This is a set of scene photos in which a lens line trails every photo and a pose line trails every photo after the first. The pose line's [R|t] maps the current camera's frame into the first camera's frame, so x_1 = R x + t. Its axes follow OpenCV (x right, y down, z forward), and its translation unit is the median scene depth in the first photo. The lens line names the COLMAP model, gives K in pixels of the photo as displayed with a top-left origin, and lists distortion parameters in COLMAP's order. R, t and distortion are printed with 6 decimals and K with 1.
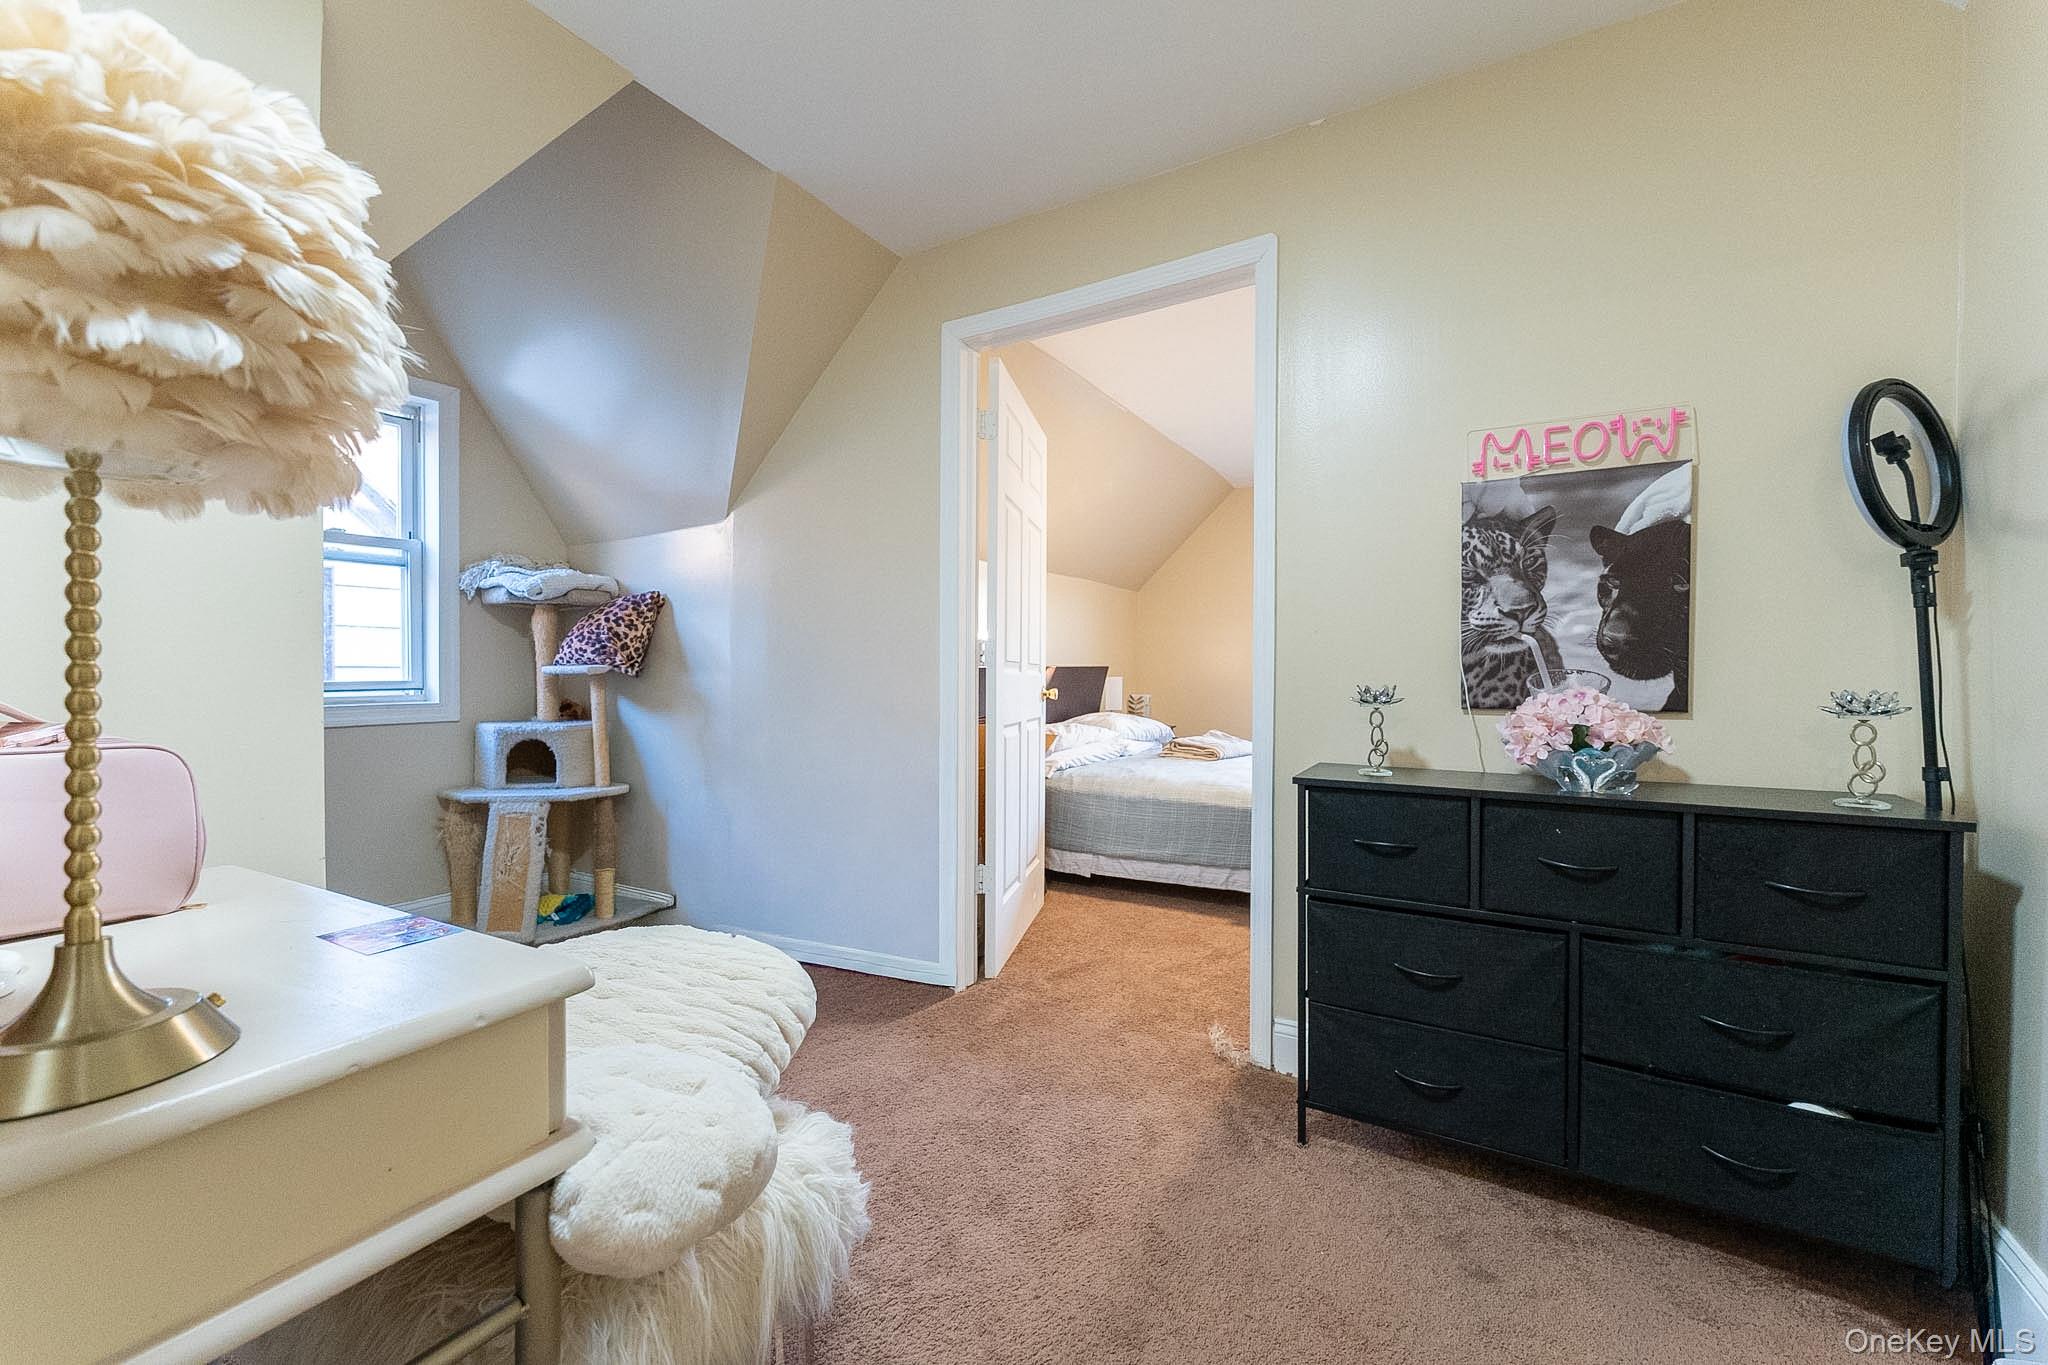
lens RADIAL K [[820.1, 0, 1030.6], [0, 820.1, 682.4], [0, 0, 1]] dist [0.001595, -0.000336]
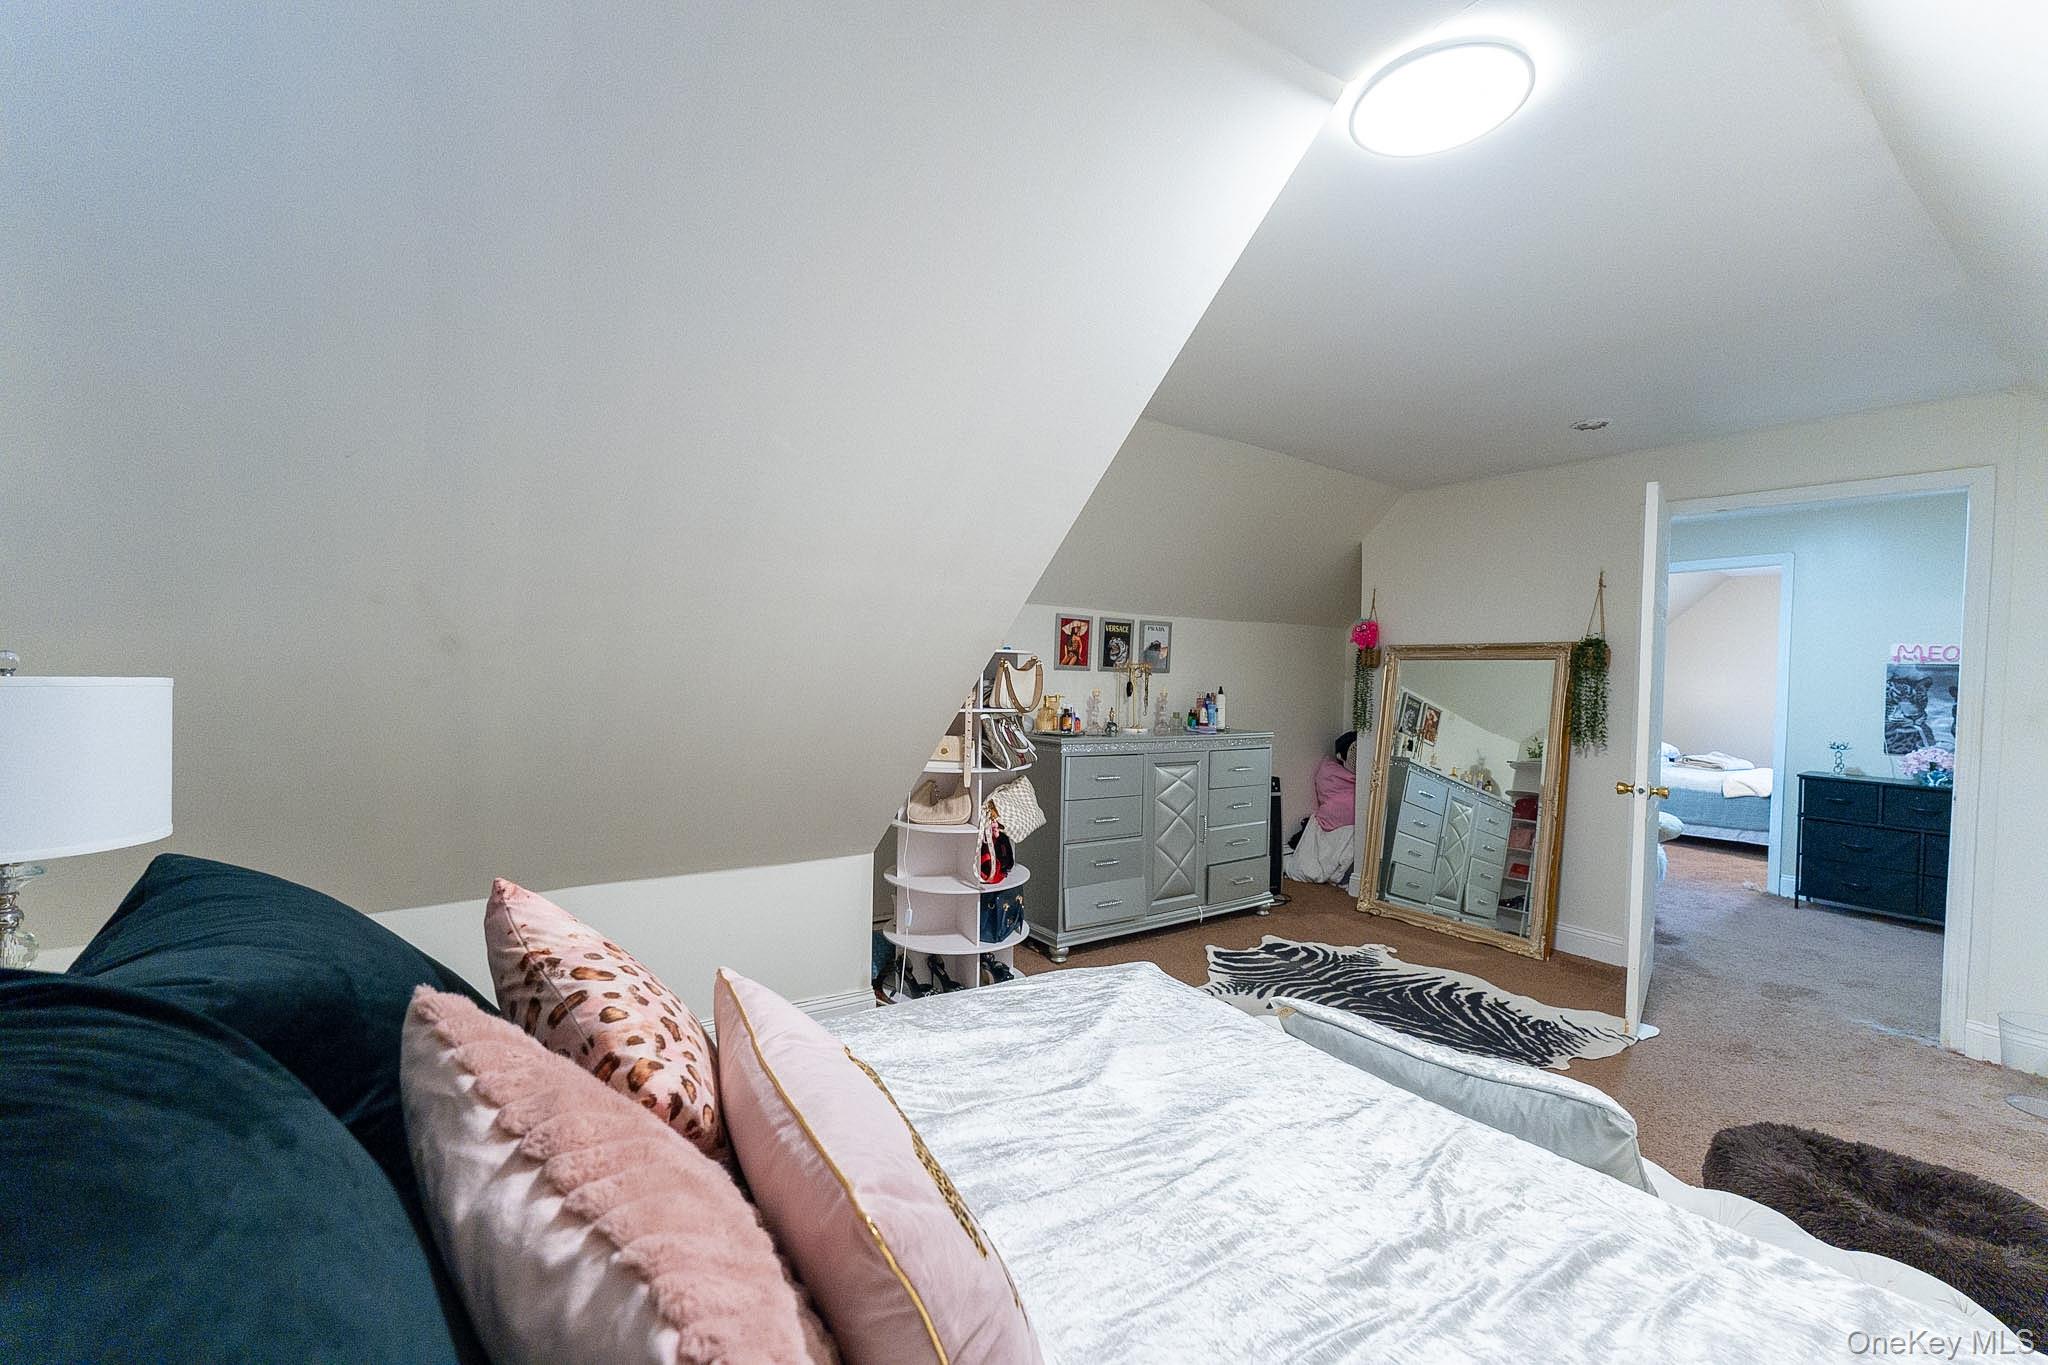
lens RADIAL K [[820.1, 0, 1015.3], [0, 820.1, 675.5], [0, 0, 1]] dist [0.001595, -0.000336]
pose [[0.892325, 0.021305, -0.450890, -0.761208], [-0.021200, 0.999761, 0.005284, -0.168427], [0.450895, 0.004844, 0.892564, -2.570705]]
